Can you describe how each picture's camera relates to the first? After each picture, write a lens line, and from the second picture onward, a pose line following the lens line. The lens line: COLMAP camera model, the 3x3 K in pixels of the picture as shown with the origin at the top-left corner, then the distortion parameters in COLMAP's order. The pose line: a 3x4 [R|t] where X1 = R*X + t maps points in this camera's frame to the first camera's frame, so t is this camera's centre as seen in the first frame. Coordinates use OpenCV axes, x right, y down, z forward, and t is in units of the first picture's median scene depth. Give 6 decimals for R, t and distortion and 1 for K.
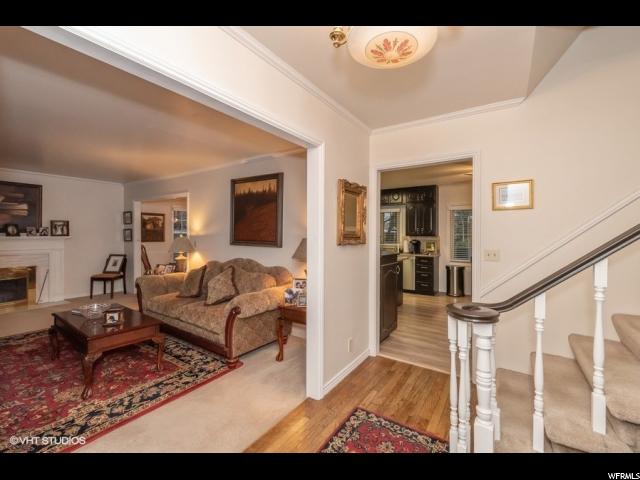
lens RADIAL K [[278.0, 0, 316.9], [0, 278.0, 234.3], [0, 0, 1]] dist [-0.002920, -0.000380]
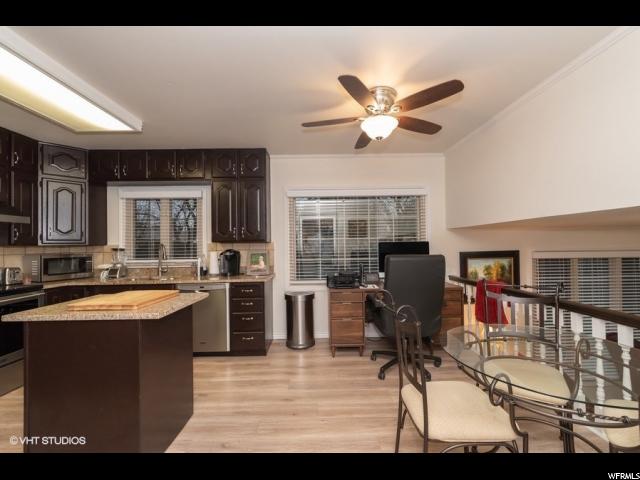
lens RADIAL K [[278.0, 0, 321.3], [0, 278.0, 242.5], [0, 0, 1]] dist [-0.002920, -0.000380]
pose [[0.821417, -0.015881, 0.570106, 0.197931], [0.023768, 0.999697, -0.006398, 0.013458], [-0.569832, 0.018806, 0.821546, 0.475231]]
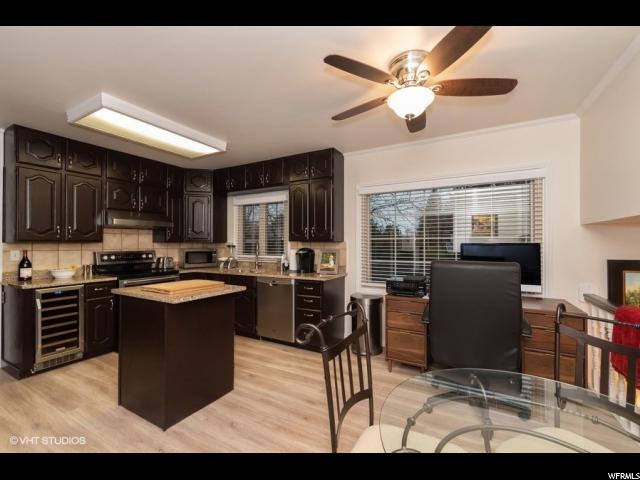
lens RADIAL K [[278.0, 0, 319.8], [0, 278.0, 242.5], [0, 0, 1]] dist [-0.002920, -0.000380]
pose [[0.996653, -0.008816, 0.081266, 0.342932], [0.009376, 0.999935, -0.006513, 0.012072], [-0.081203, 0.007253, 0.996671, 0.444154]]
